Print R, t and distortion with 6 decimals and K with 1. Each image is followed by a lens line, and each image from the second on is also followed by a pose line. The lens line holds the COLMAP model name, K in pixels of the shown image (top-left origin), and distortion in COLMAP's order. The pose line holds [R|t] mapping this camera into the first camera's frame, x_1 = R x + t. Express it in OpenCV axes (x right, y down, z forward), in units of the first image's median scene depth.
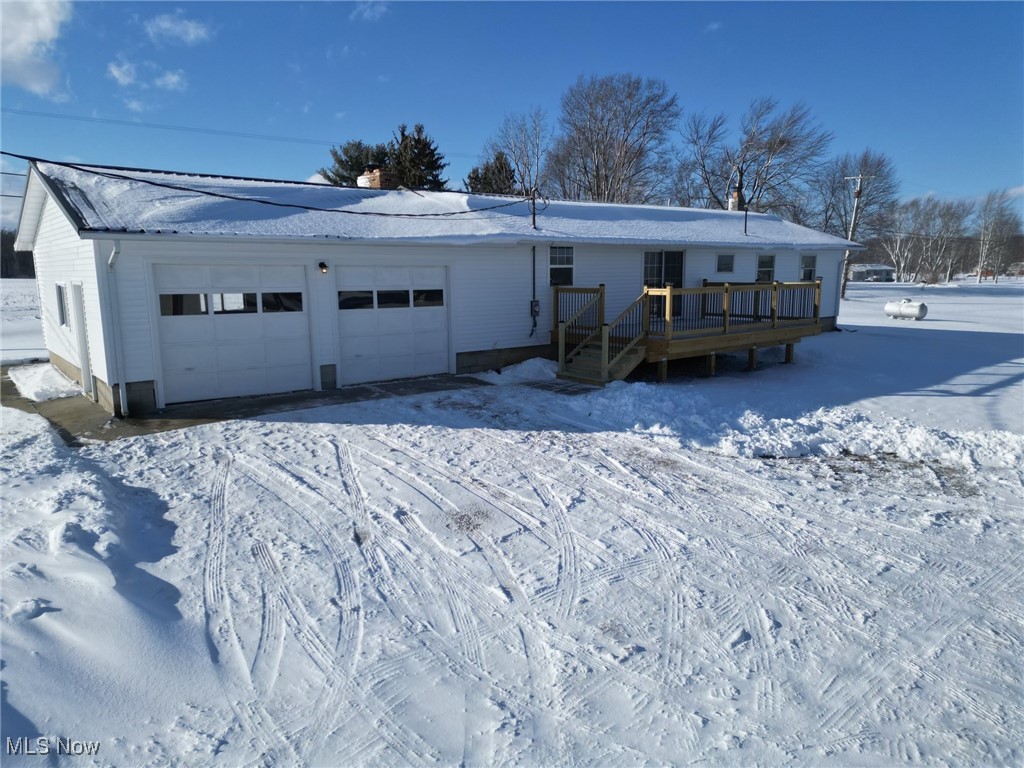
lens RADIAL K [[701.8, 0, 512.0], [0, 701.8, 384.0], [0, 0, 1]] dist [0.083405, -0.077456]
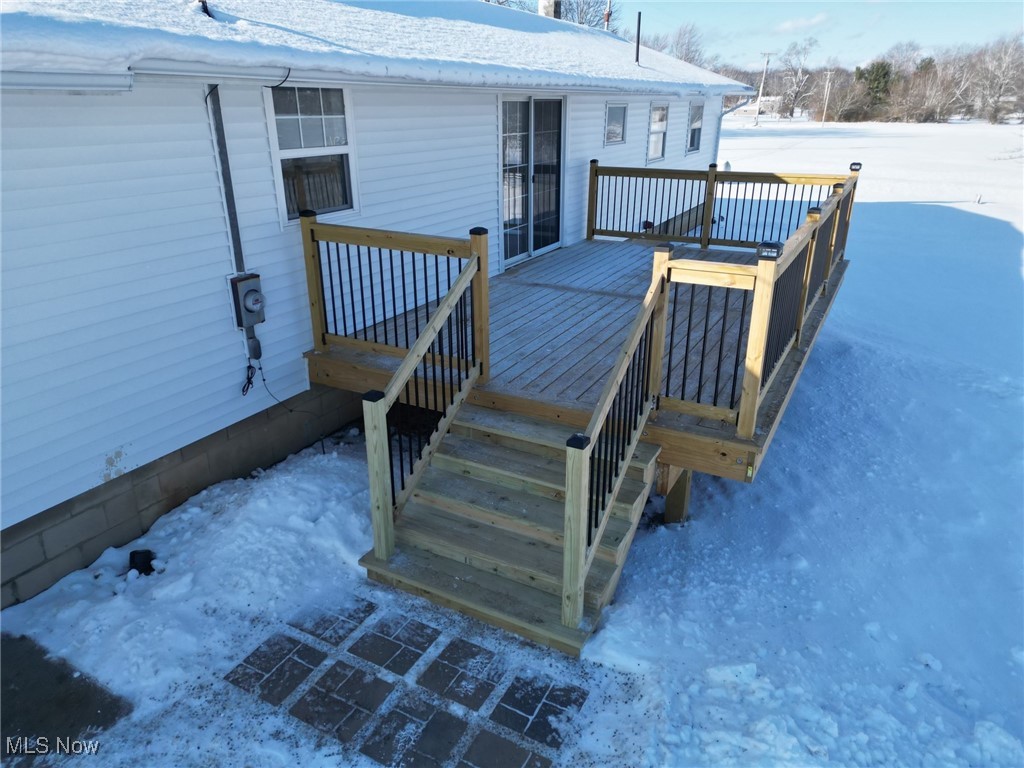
lens RADIAL K [[701.8, 0, 512.0], [0, 701.8, 384.0], [0, 0, 1]] dist [0.083405, -0.077456]
pose [[0.919563, -0.135726, 0.368758, 0.019259], [0.051867, 0.972166, 0.228479, -0.136437], [-0.389505, -0.190974, 0.901008, 0.665558]]
